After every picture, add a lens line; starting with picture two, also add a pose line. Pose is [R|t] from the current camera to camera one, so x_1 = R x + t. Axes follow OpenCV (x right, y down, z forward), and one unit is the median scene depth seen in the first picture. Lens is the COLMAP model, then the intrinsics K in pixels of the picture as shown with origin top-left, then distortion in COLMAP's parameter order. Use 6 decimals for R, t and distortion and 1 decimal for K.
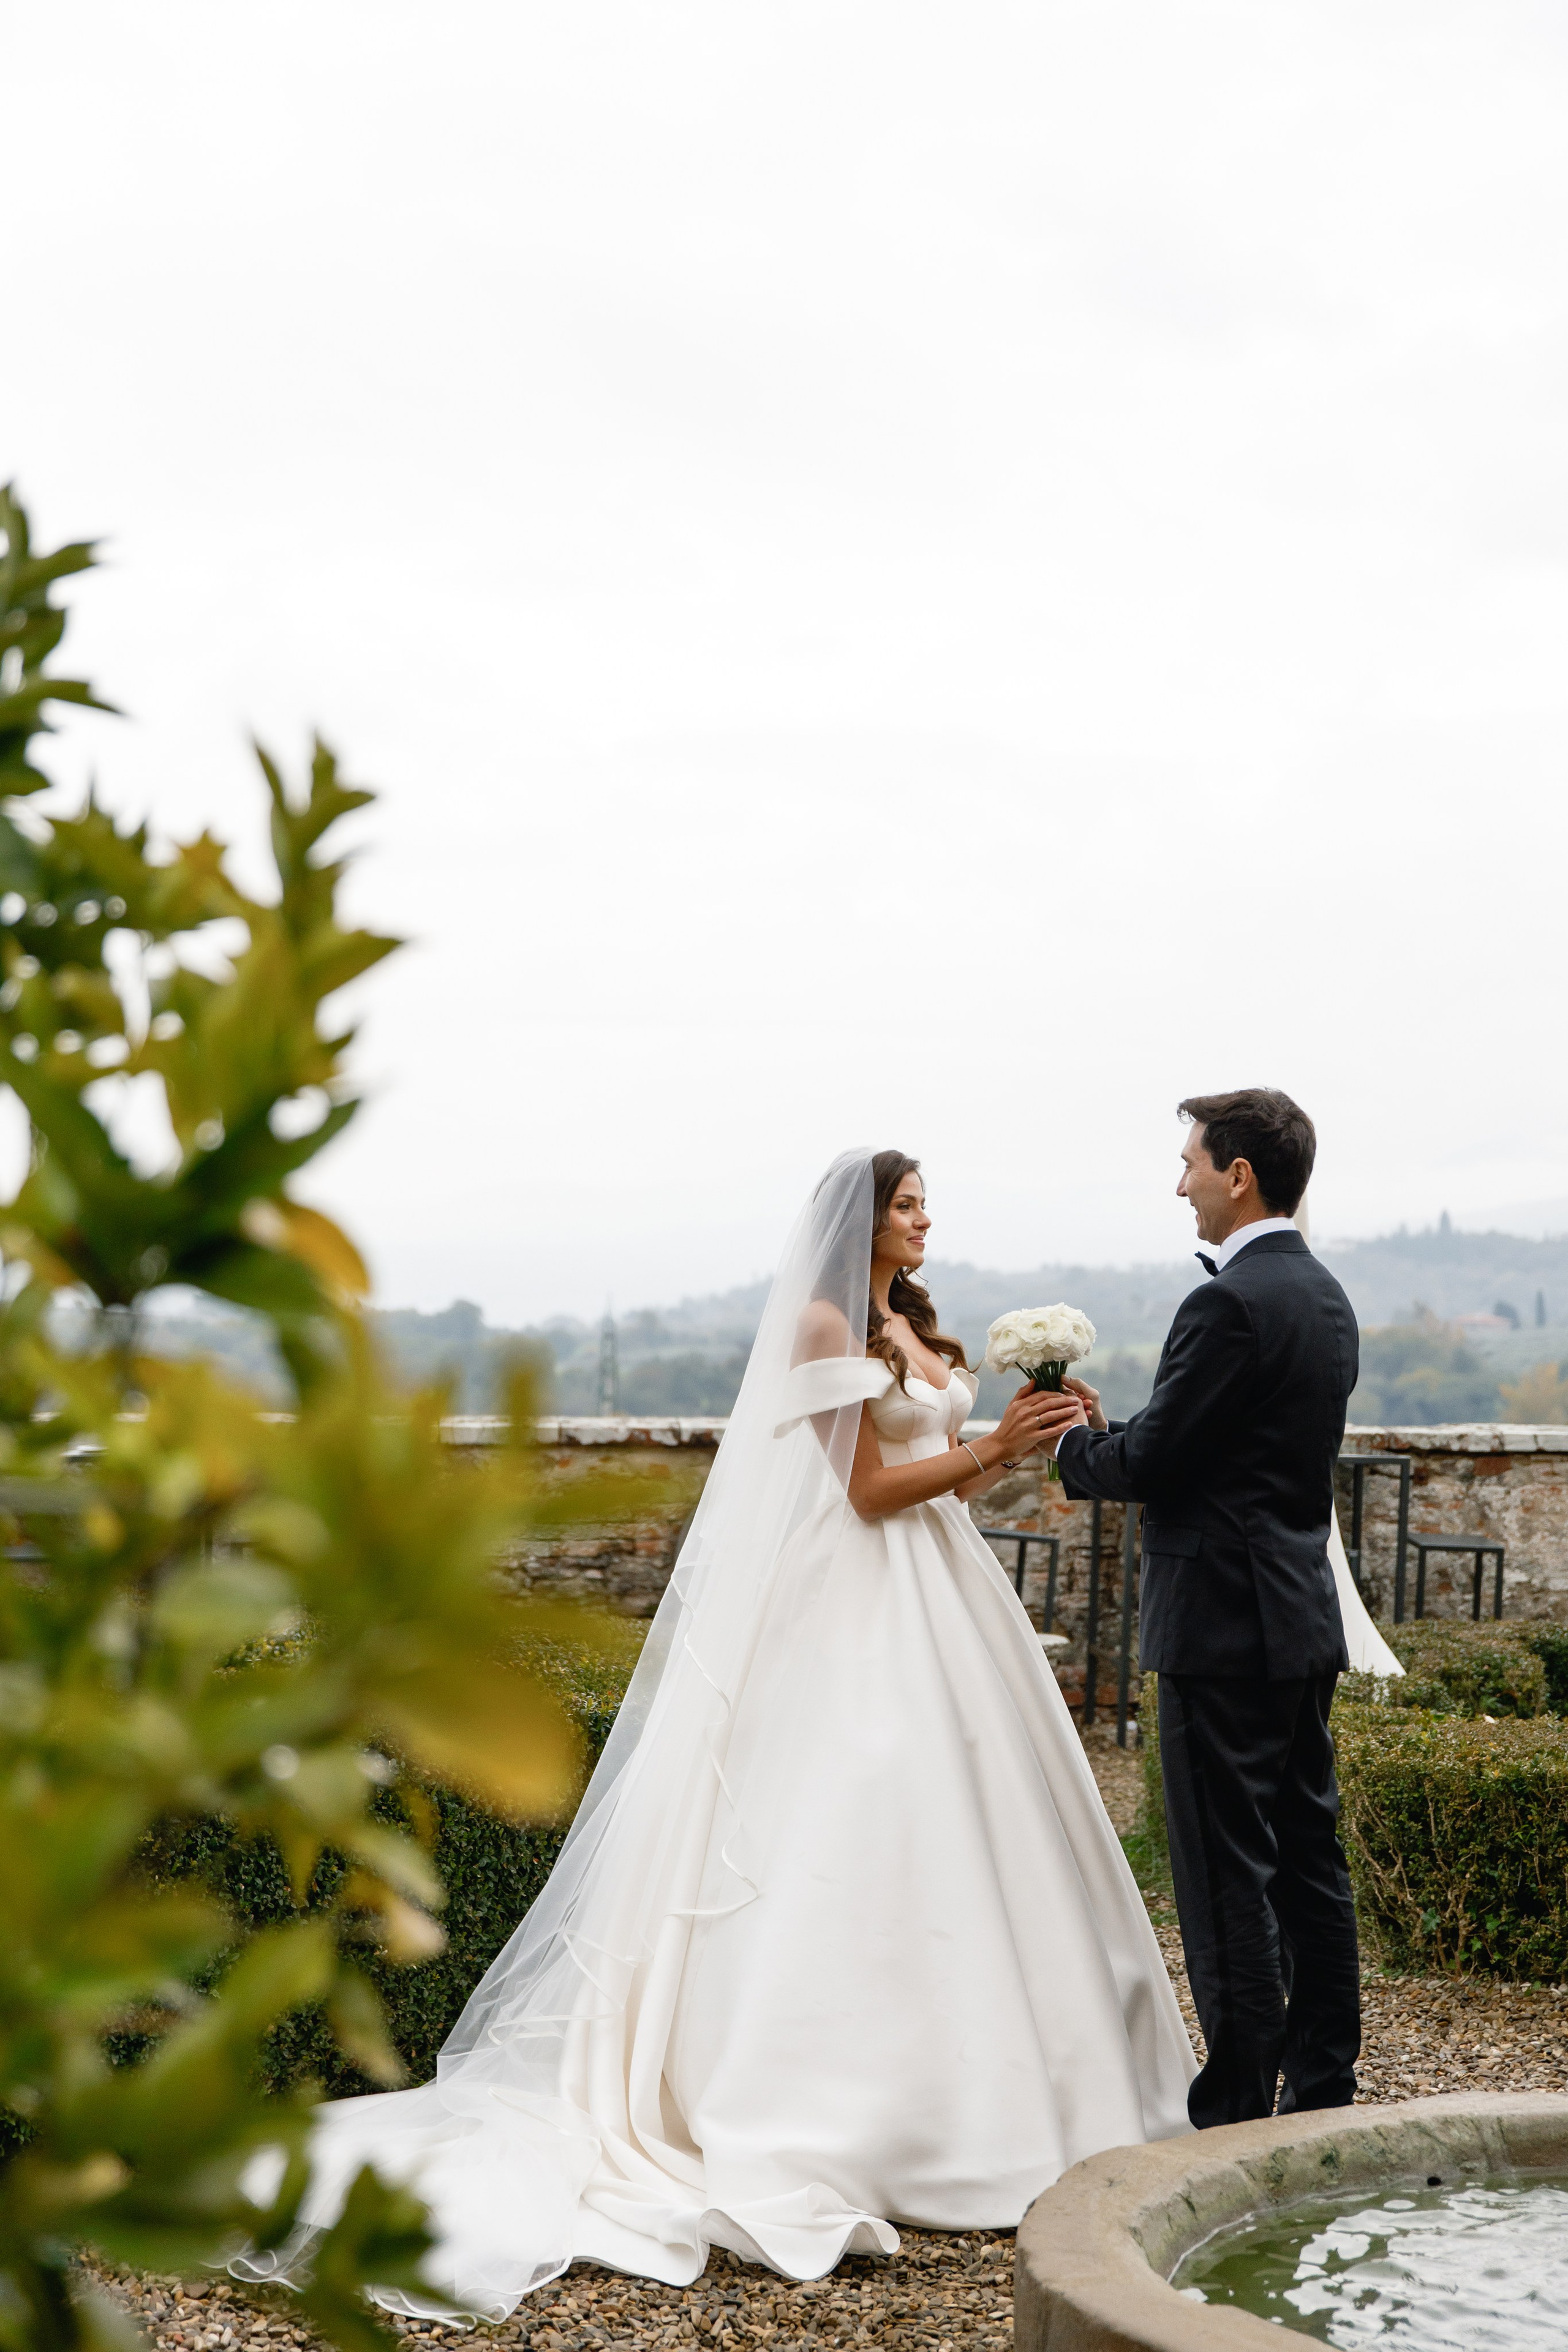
lens RADIAL K [[3502.1, 0, 784.0], [0, 3502.1, 1176.0], [0, 0, 1]] dist [0.002662, -0.067924]
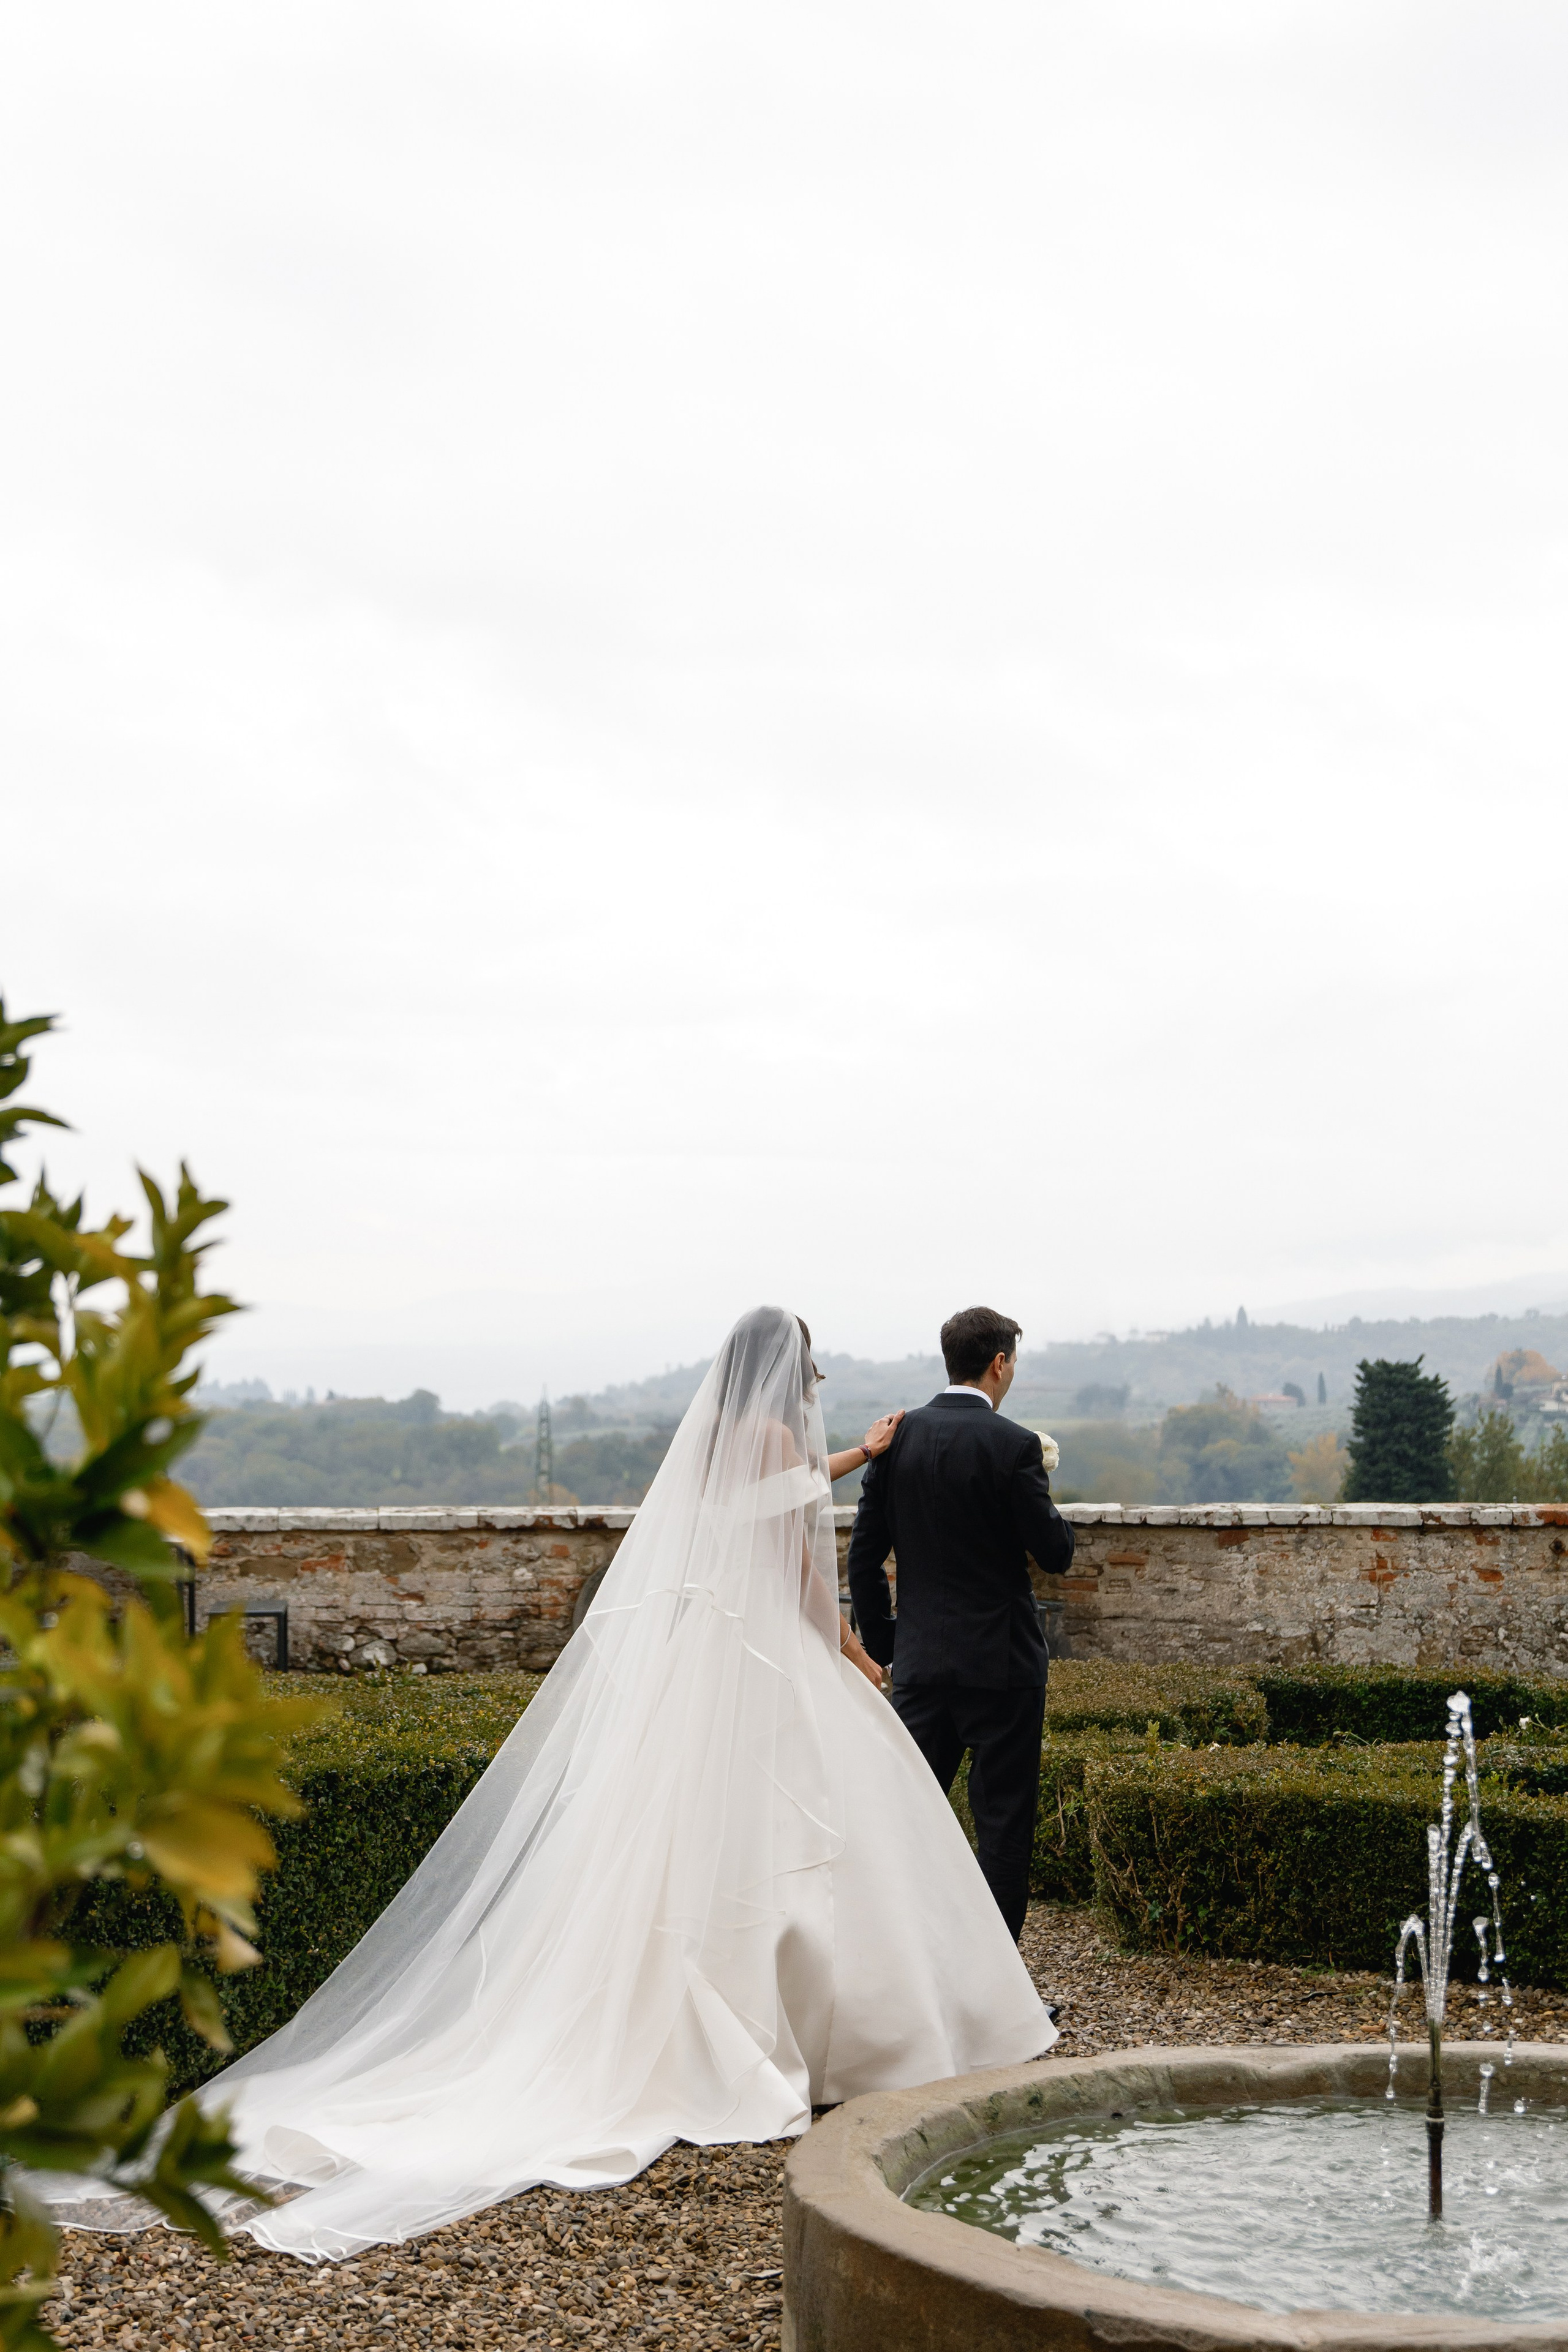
lens RADIAL K [[2930.2, 0, 784.0], [0, 2930.2, 1176.0], [0, 0, 1]] dist [0.006617, -0.025875]
pose [[0.999469, -0.008078, 0.031554, 0.013811], [0.009213, 0.999310, -0.035991, -0.011142], [-0.031241, 0.036262, 0.998854, -0.045050]]
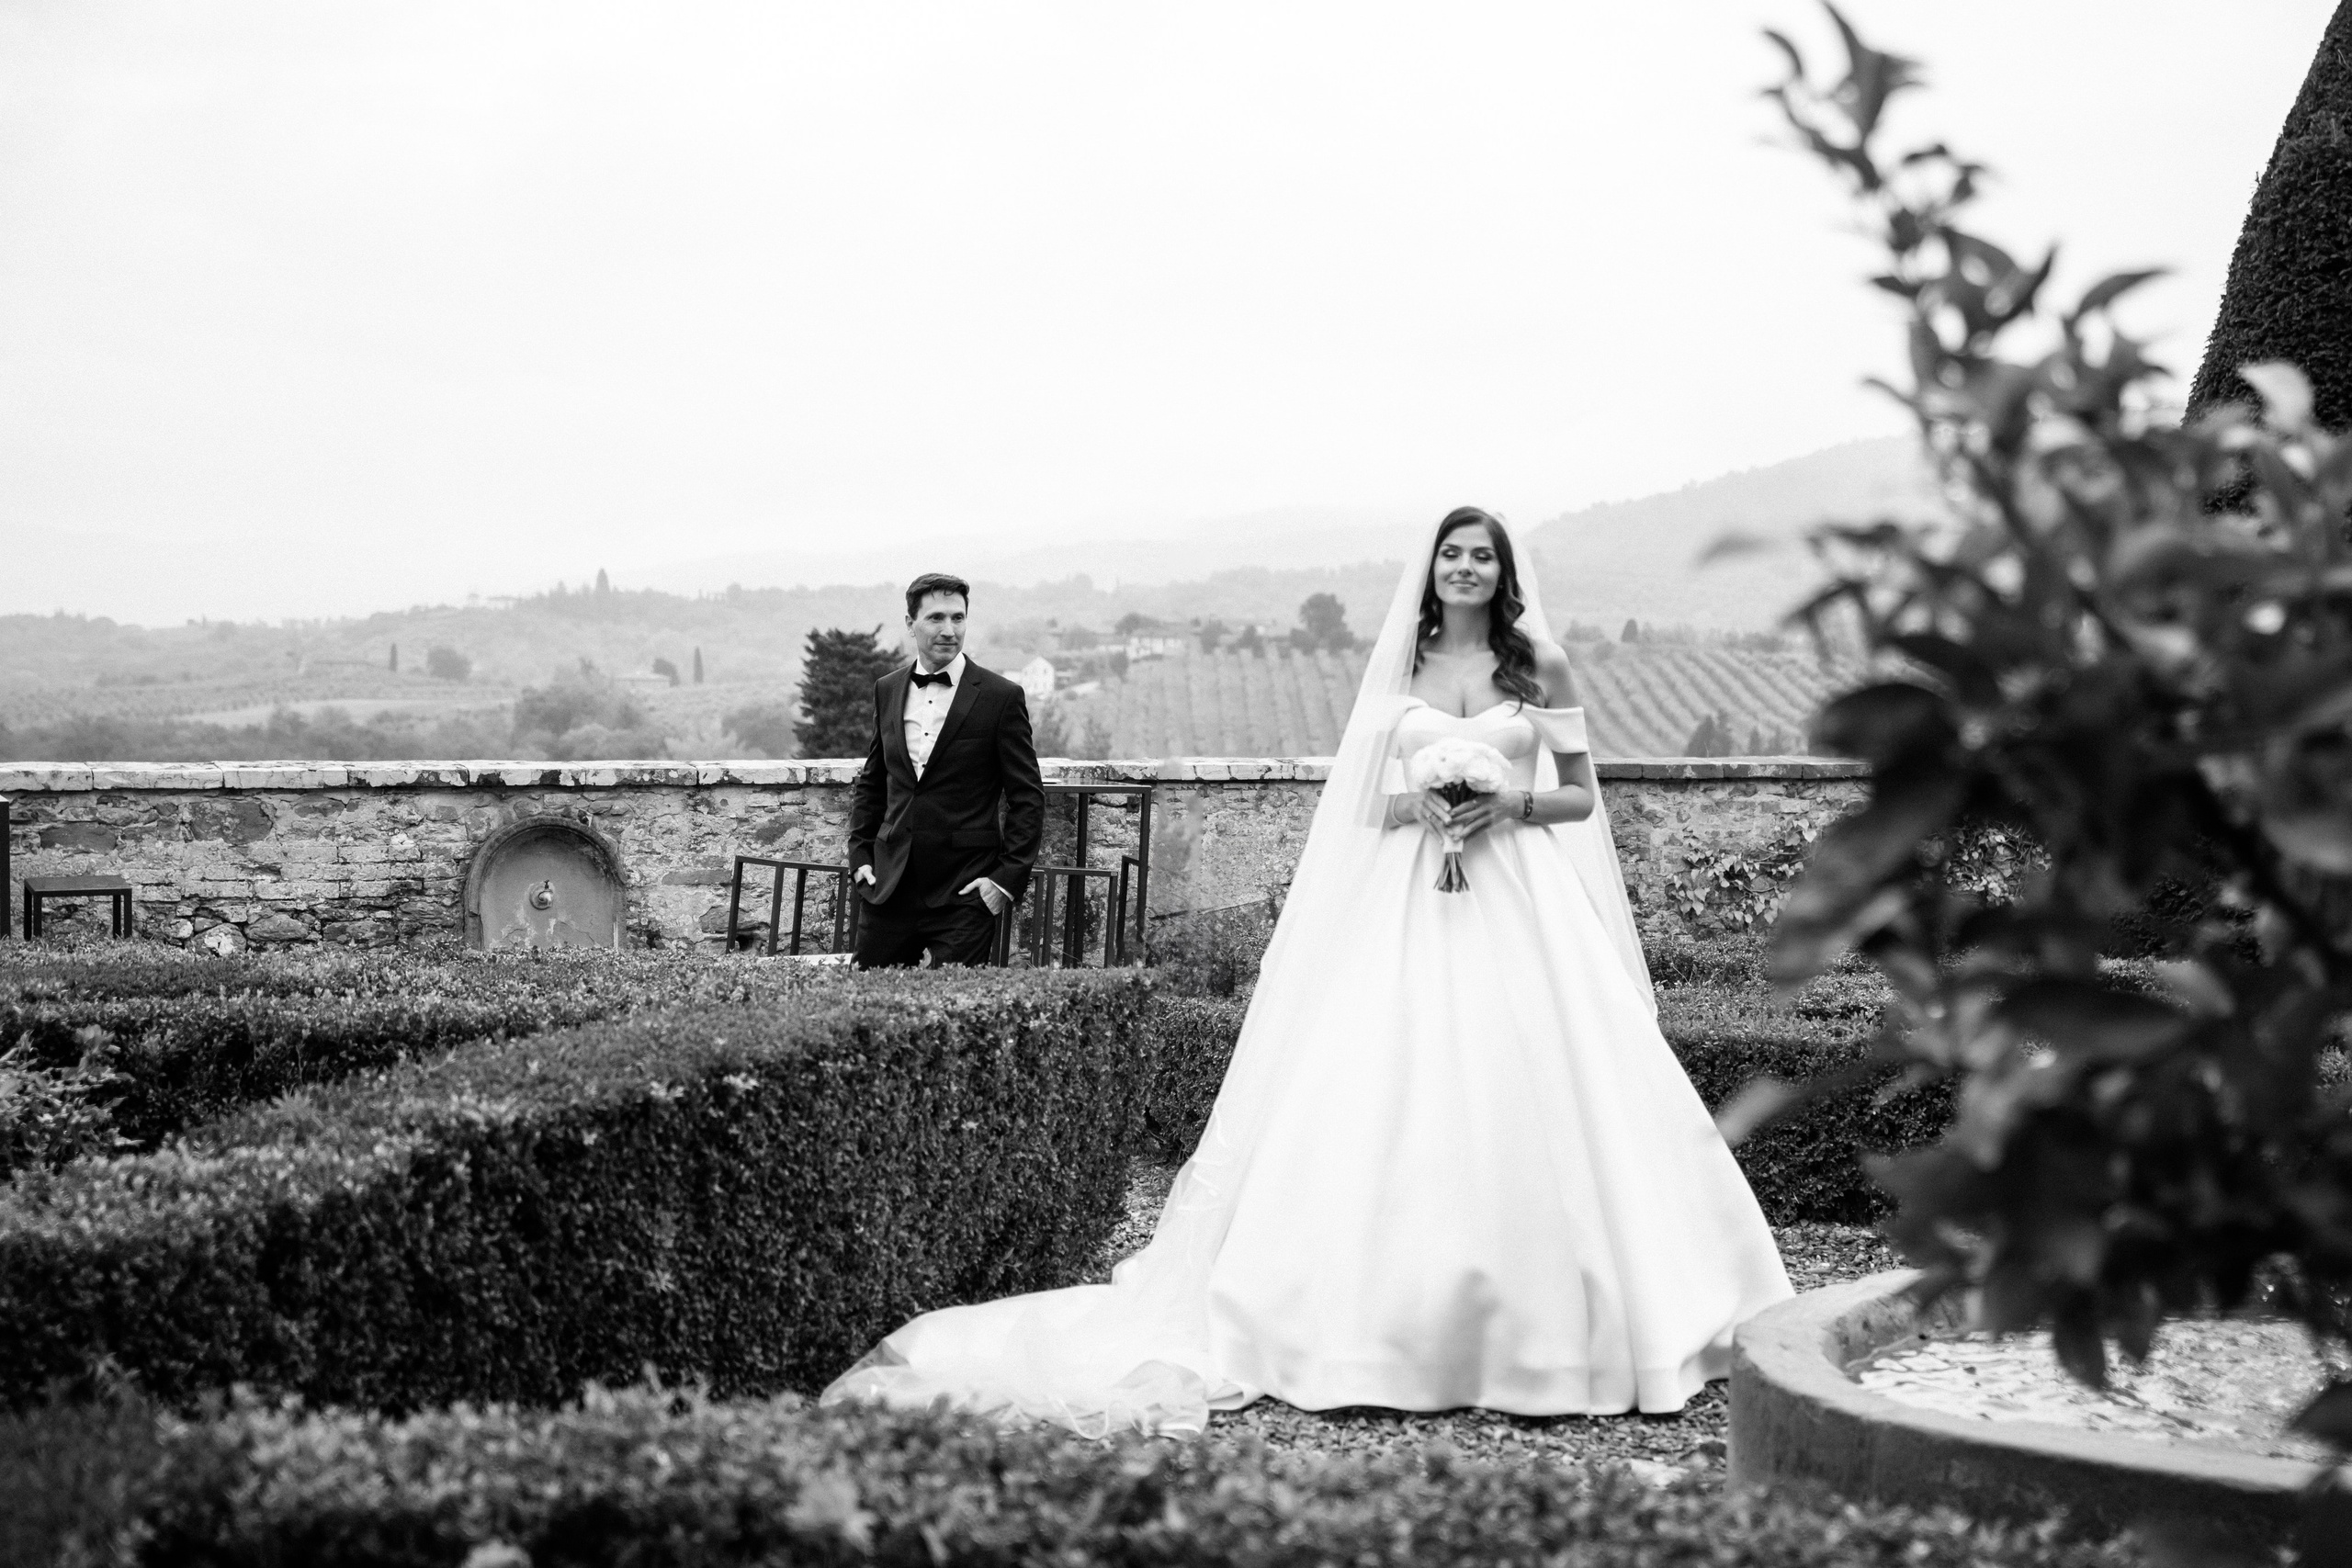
lens RADIAL K [[3408.8, 0, 1204.8], [0, 3408.8, 785.2], [0, 0, 1]] dist [0.129506, 0.034091]
pose [[0.933695, -0.016120, 0.357706, -0.220393], [-0.009918, 0.997439, 0.070837, 0.003935], [-0.357931, -0.069688, 0.931144, -0.012635]]
